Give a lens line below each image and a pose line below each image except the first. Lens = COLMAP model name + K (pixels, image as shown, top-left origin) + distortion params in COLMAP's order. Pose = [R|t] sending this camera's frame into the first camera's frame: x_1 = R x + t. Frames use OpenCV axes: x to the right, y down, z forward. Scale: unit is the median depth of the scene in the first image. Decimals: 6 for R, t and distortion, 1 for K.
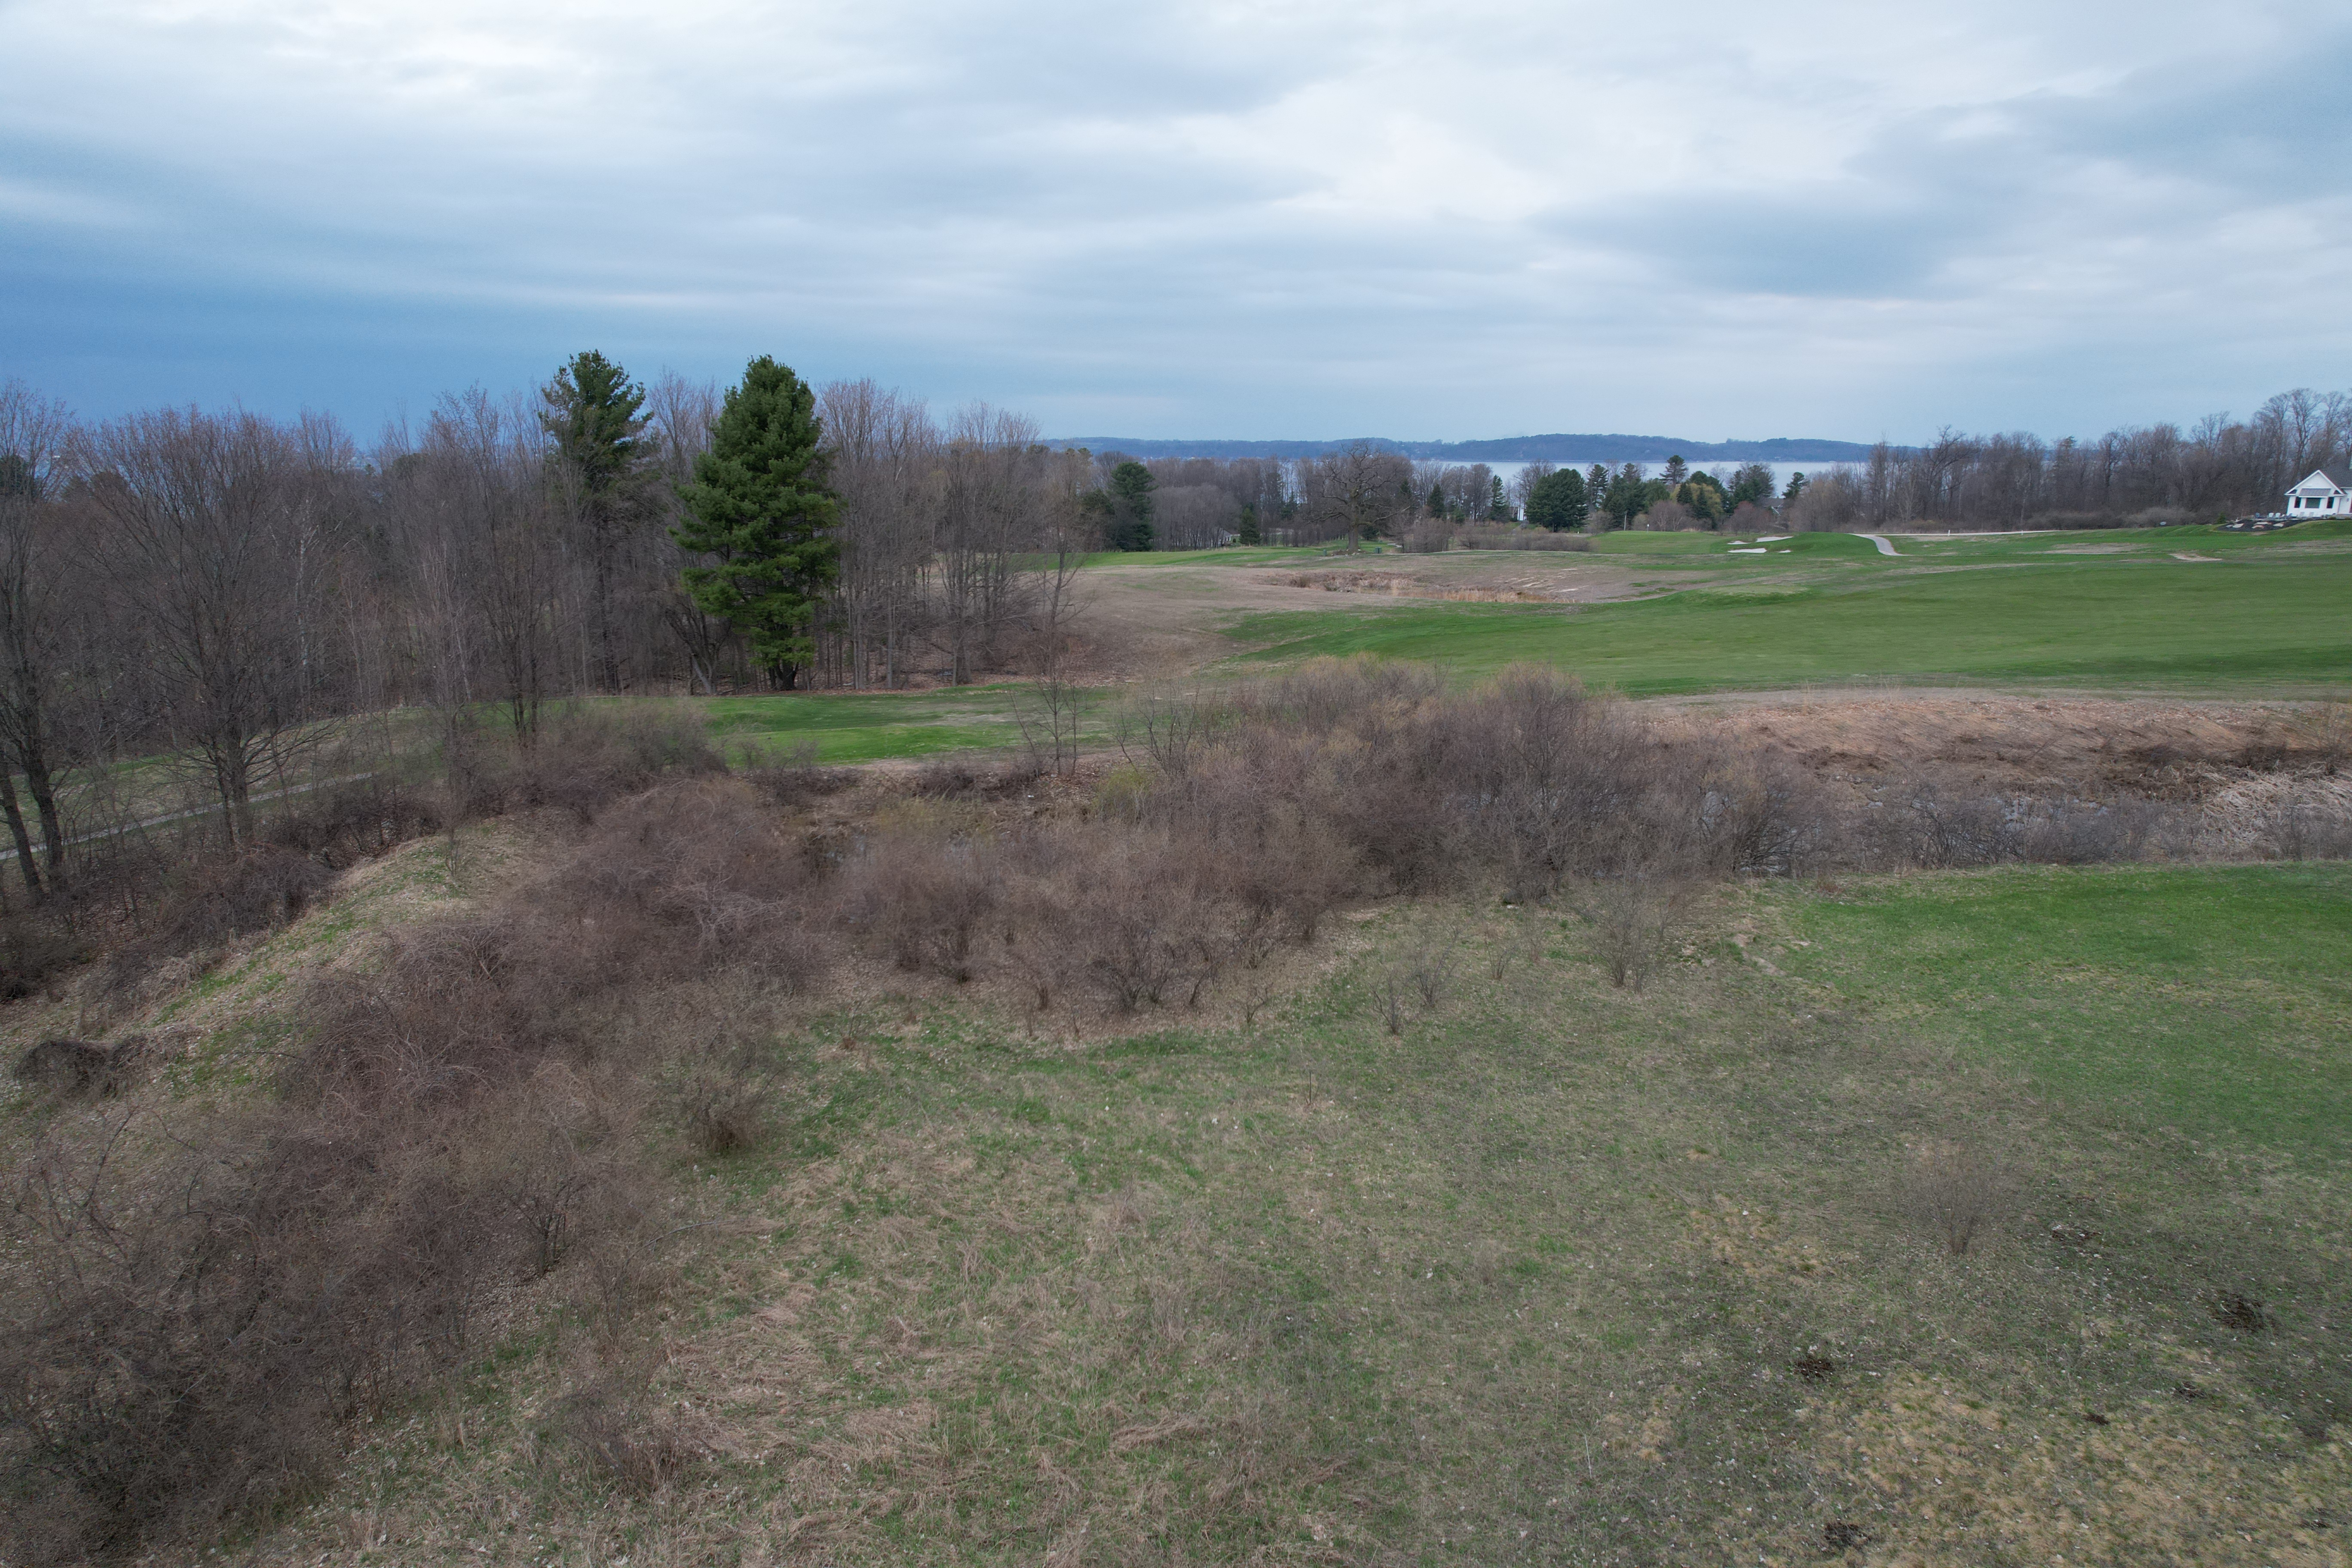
lens RADIAL K [[1496.3, 0, 1173.6], [0, 1496.3, 815.3], [0, 0, 1]] dist [-0.077230, 0.051442]
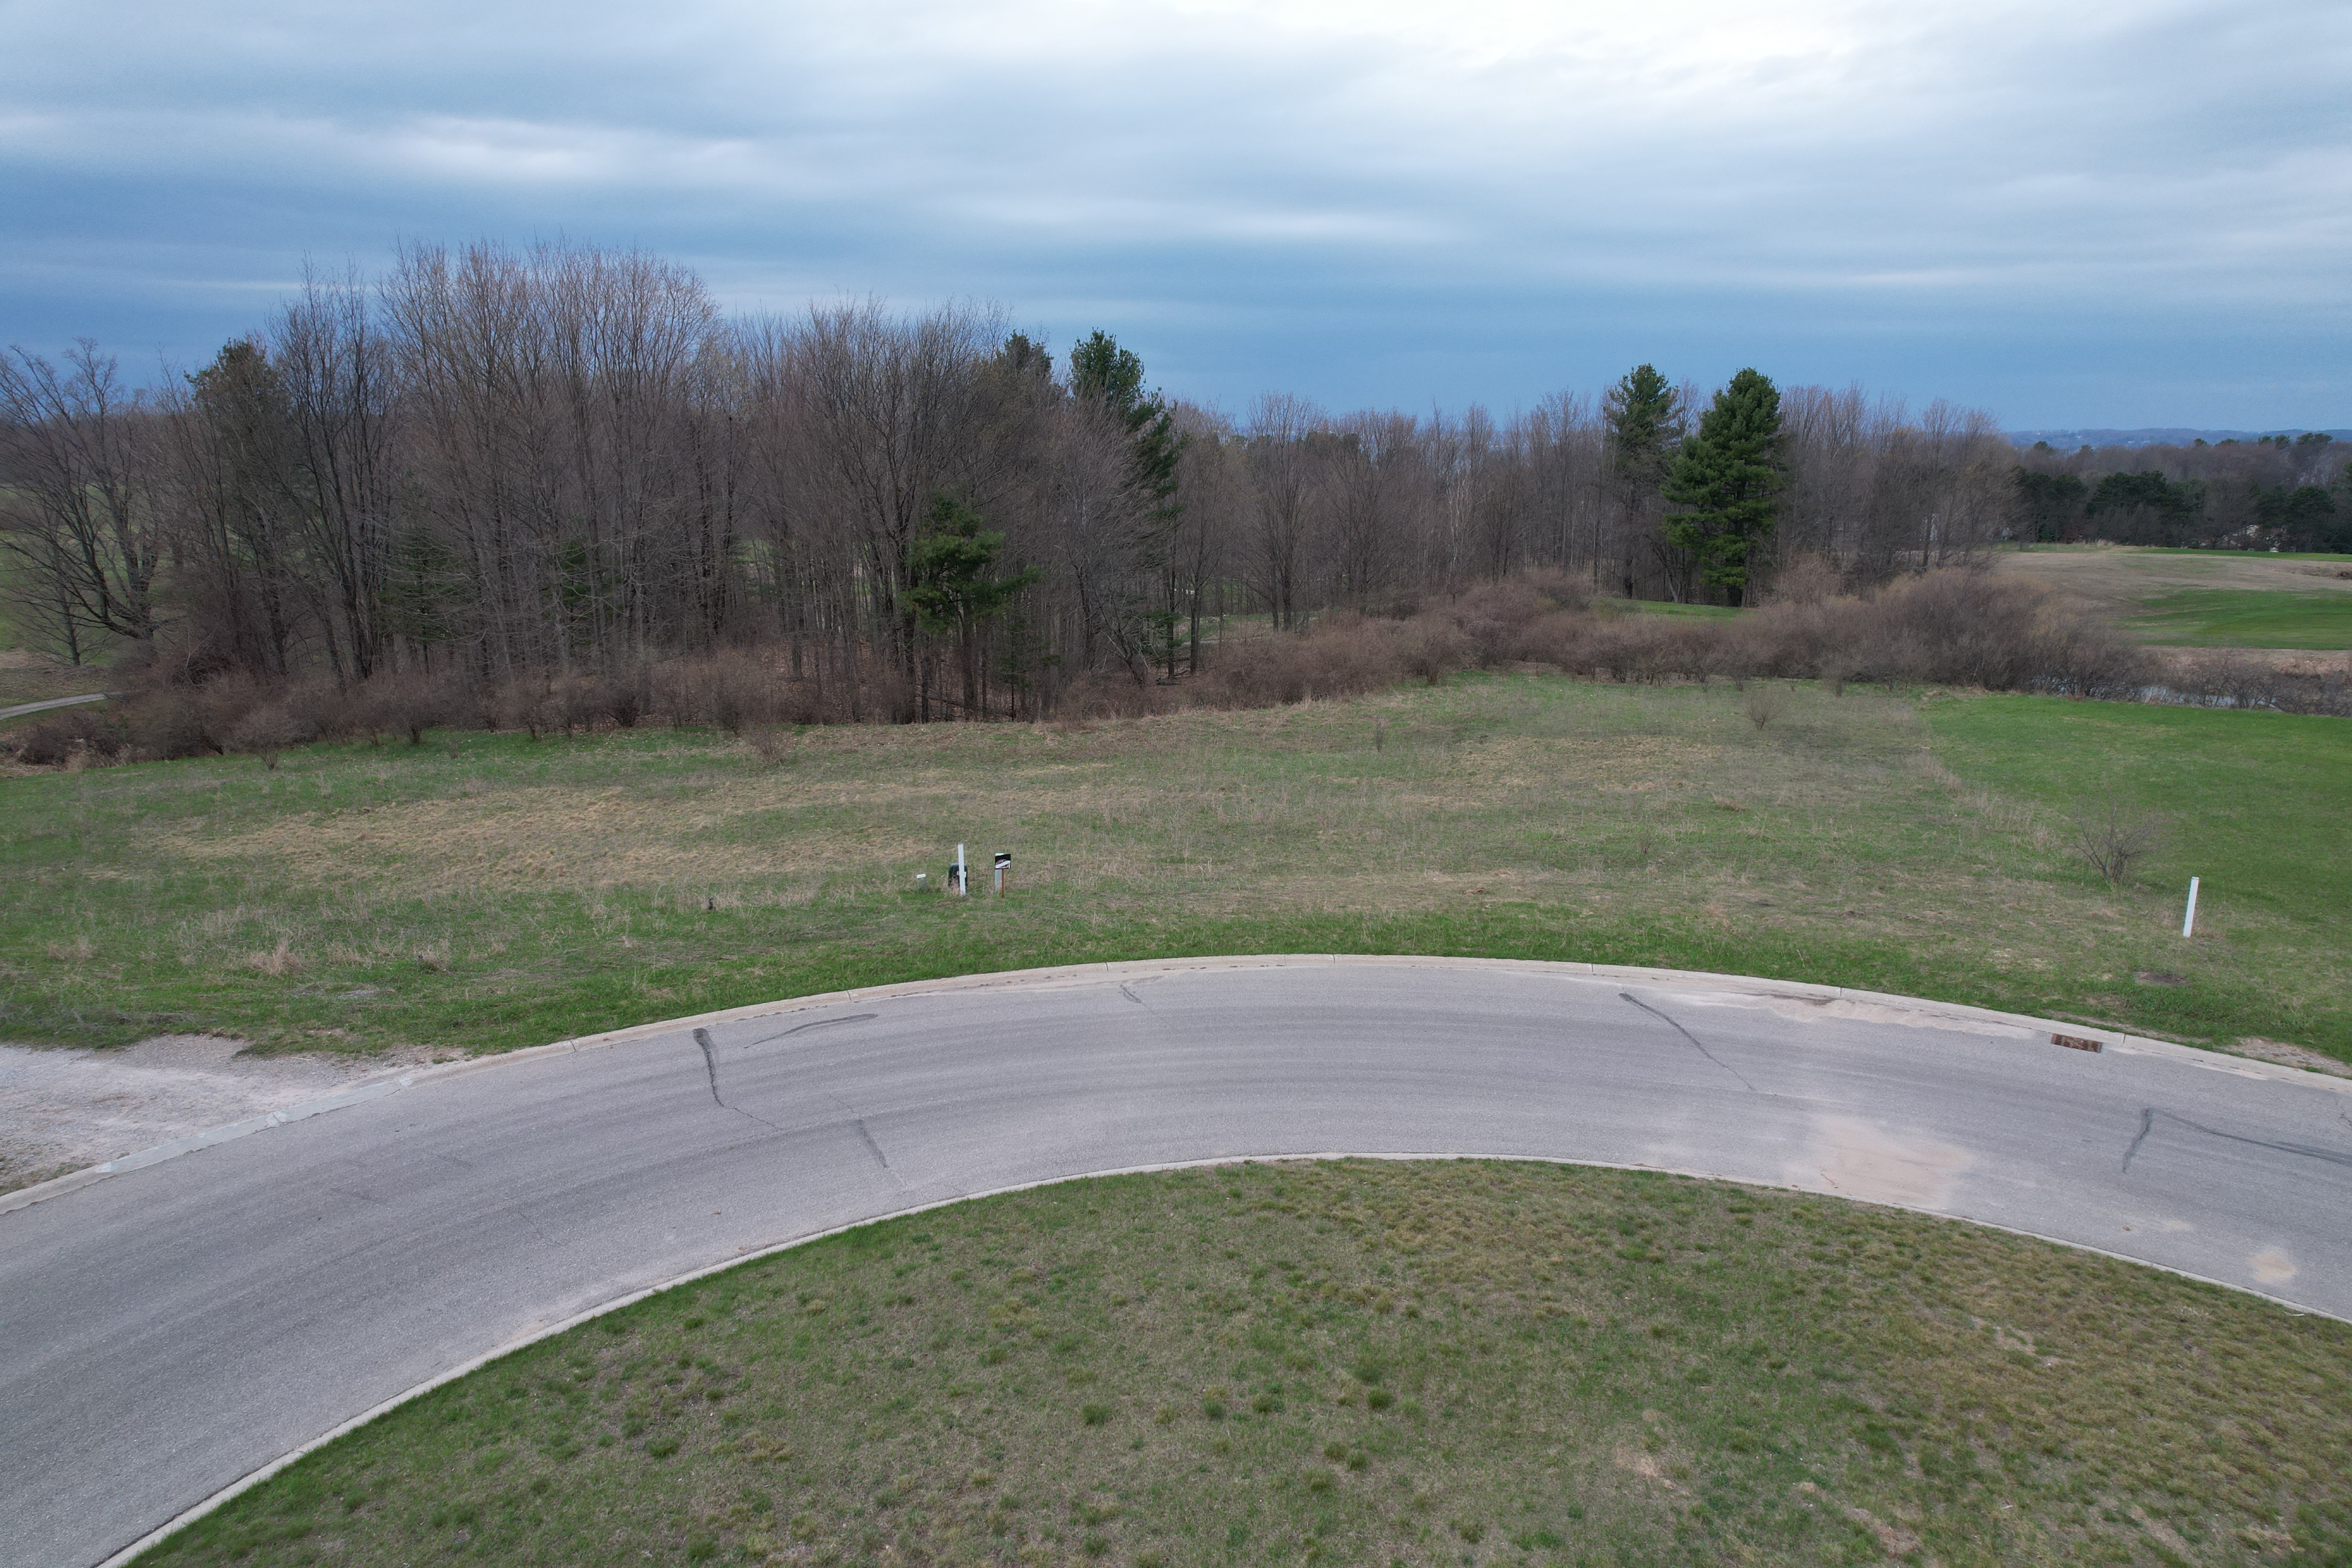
lens RADIAL K [[1496.3, 0, 1173.6], [0, 1496.3, 815.3], [0, 0, 1]] dist [-0.077230, 0.051442]
pose [[0.713335, 0.174584, -0.678729, 0.234122], [-0.165726, 0.983028, 0.078681, 0.059013], [0.680946, 0.056357, 0.730162, -0.247796]]
